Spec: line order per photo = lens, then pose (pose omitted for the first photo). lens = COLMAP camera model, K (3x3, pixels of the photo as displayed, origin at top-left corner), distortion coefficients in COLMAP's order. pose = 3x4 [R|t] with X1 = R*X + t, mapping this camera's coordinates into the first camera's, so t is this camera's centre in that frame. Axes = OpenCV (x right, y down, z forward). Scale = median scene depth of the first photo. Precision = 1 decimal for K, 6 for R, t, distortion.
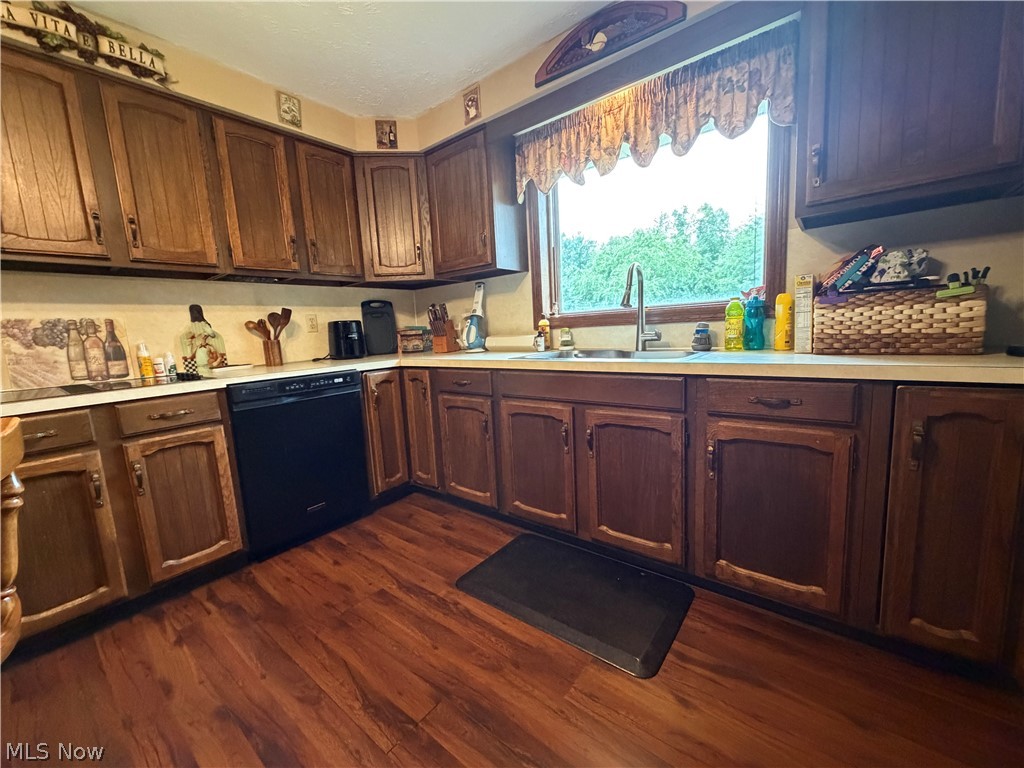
lens RADIAL K [[407.5, 0, 509.5], [0, 407.5, 383.4], [0, 0, 1]] dist [0.000512, 0.000041]
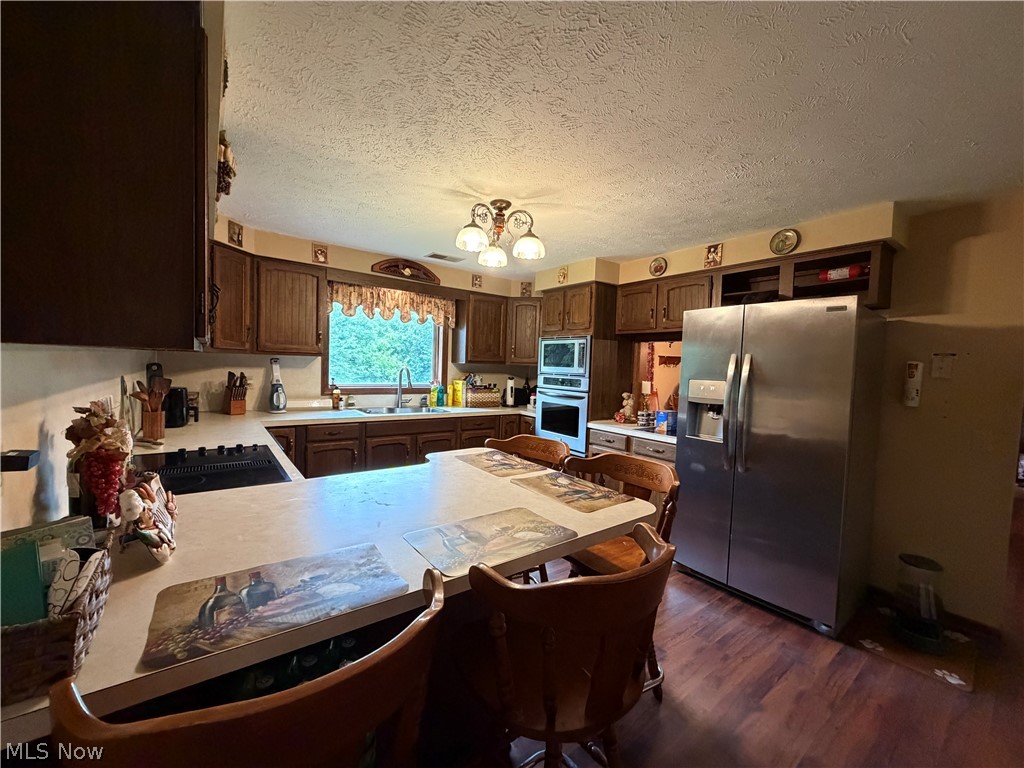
lens RADIAL K [[407.5, 0, 509.5], [0, 407.5, 383.4], [0, 0, 1]] dist [0.000512, 0.000041]
pose [[0.246176, 0.017629, 0.969065, -1.544385], [0.079190, 0.996126, -0.038238, -0.082165], [-0.965985, 0.086153, 0.243826, -0.032496]]
